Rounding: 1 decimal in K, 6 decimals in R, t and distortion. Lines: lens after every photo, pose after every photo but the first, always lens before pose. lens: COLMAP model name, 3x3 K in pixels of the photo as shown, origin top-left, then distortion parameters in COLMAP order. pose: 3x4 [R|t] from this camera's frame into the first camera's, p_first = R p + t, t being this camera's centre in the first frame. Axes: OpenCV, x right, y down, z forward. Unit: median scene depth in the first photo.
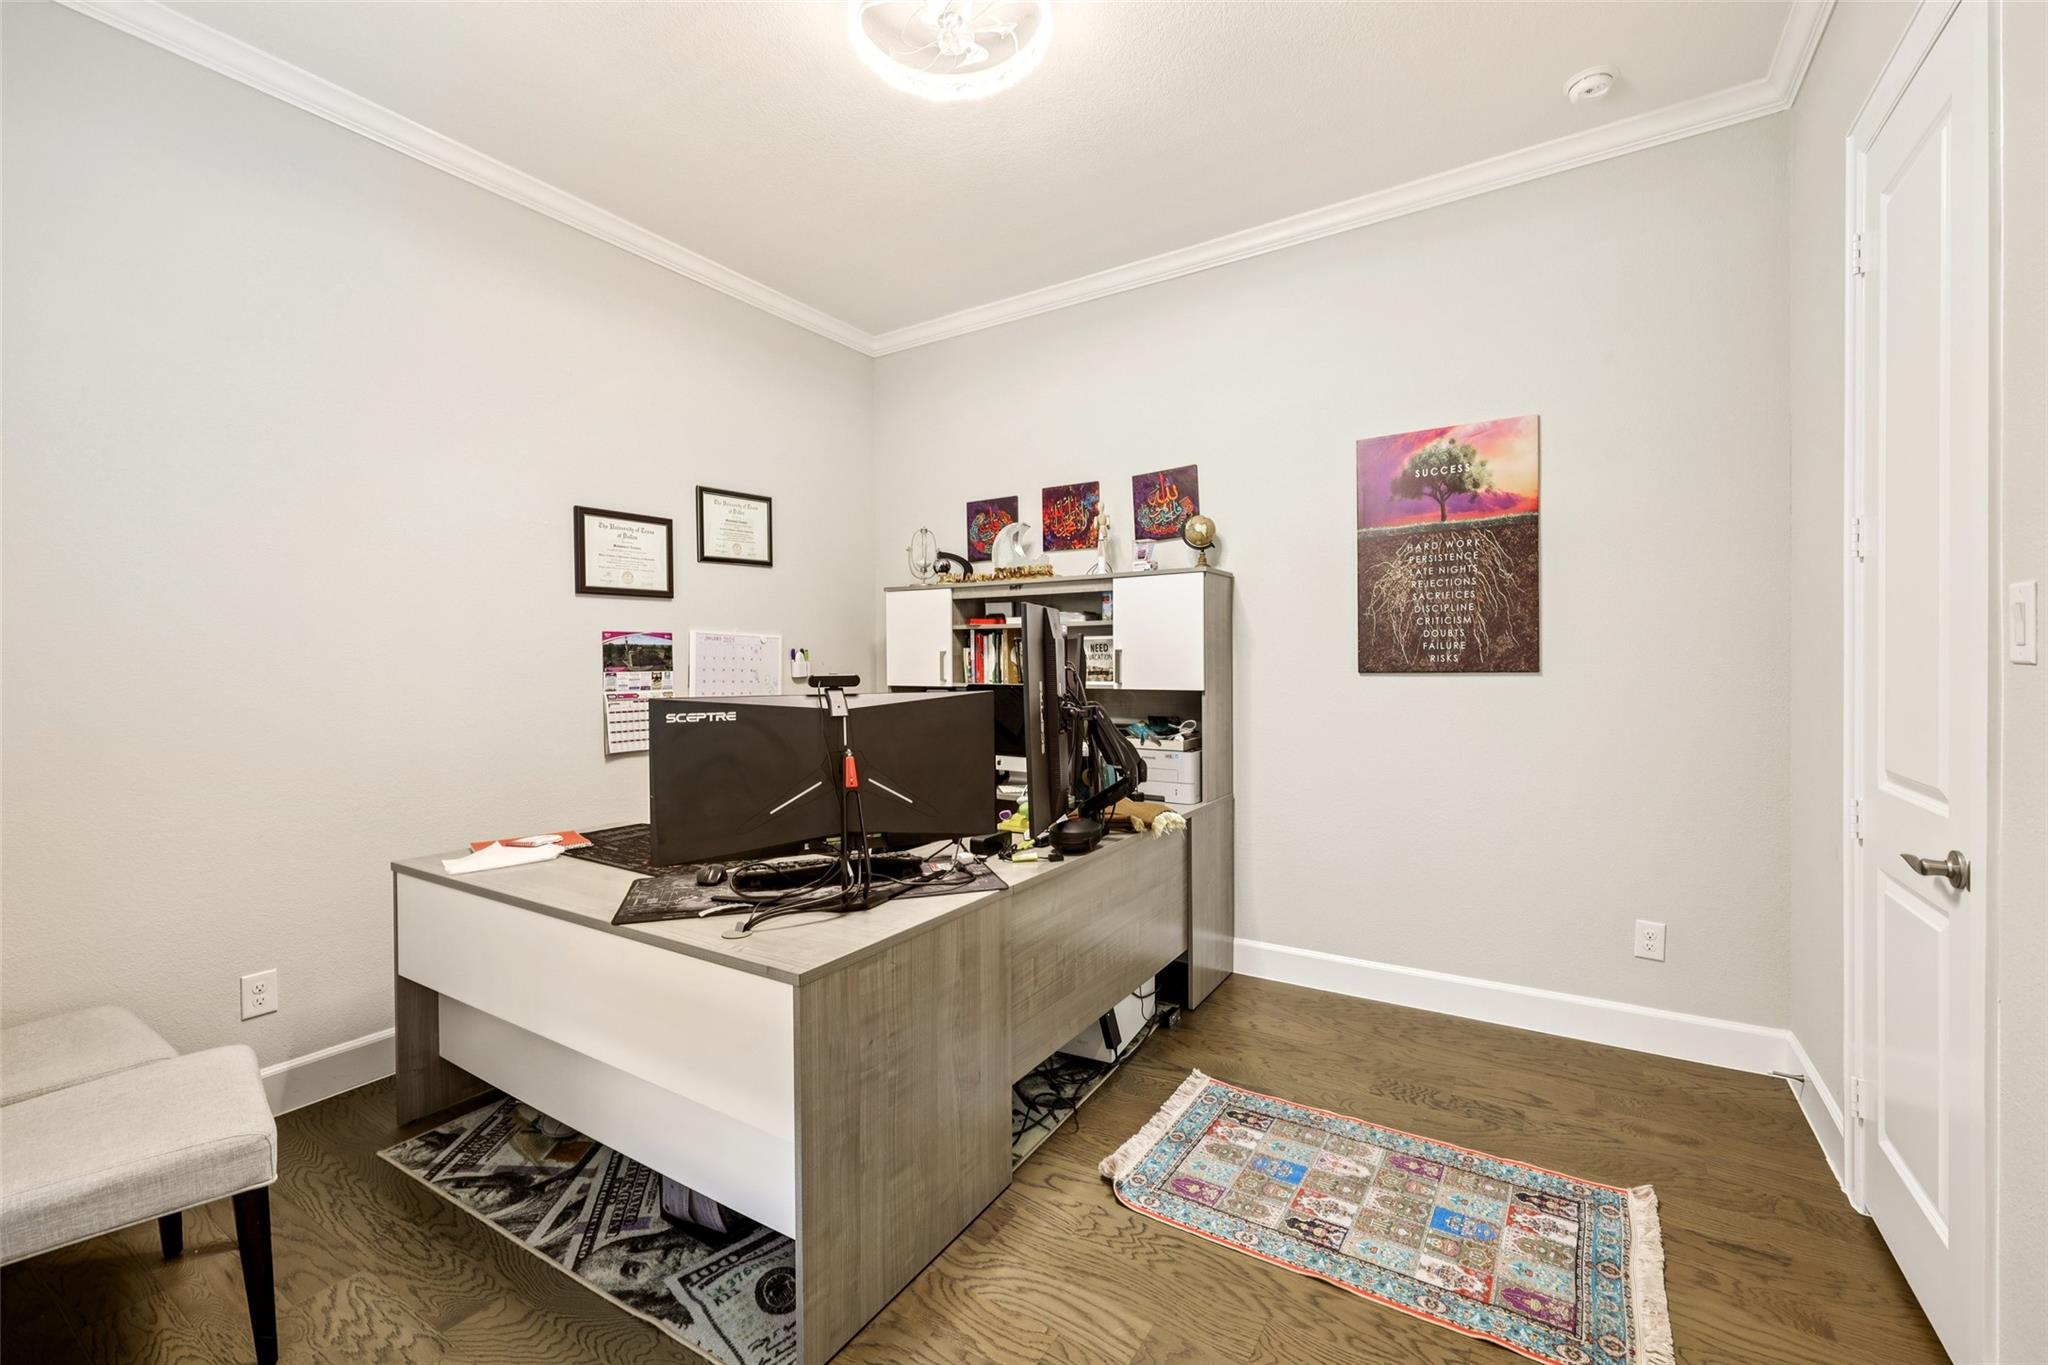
lens RADIAL K [[854.4, 0, 1023.8], [0, 854.4, 673.2], [0, 0, 1]] dist [0.001202, 0.000351]
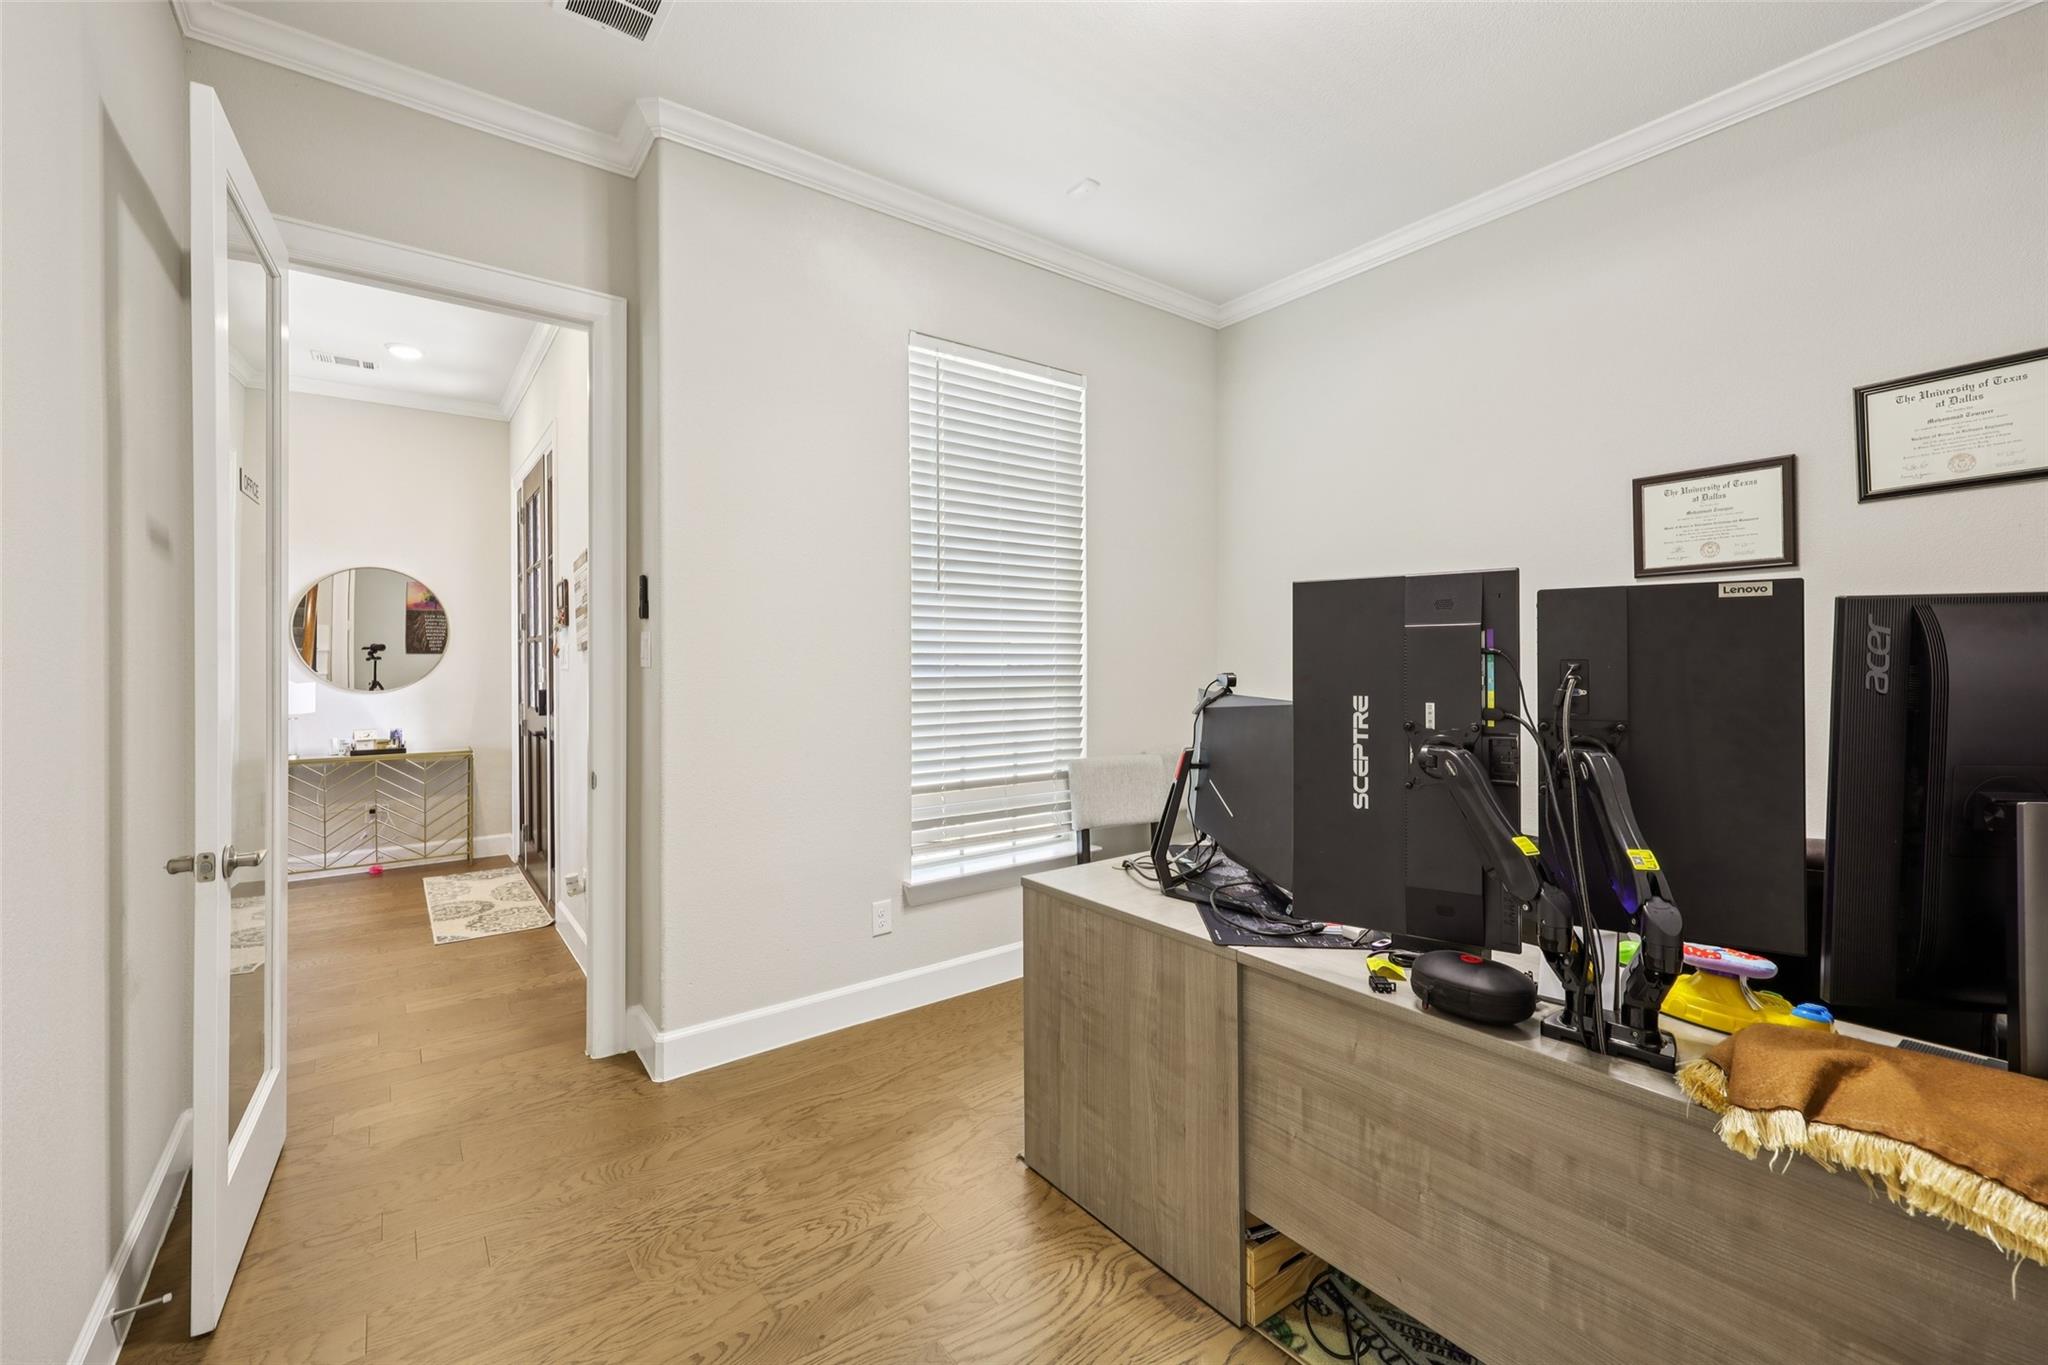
lens RADIAL K [[854.4, 0, 1024.4], [0, 854.4, 666.2], [0, 0, 1]] dist [0.001202, 0.000351]
pose [[-0.351326, 0.018923, -0.936062, 0.717389], [-0.007248, 0.999711, 0.022930, -0.026281], [0.936225, 0.014840, -0.351088, 0.995728]]
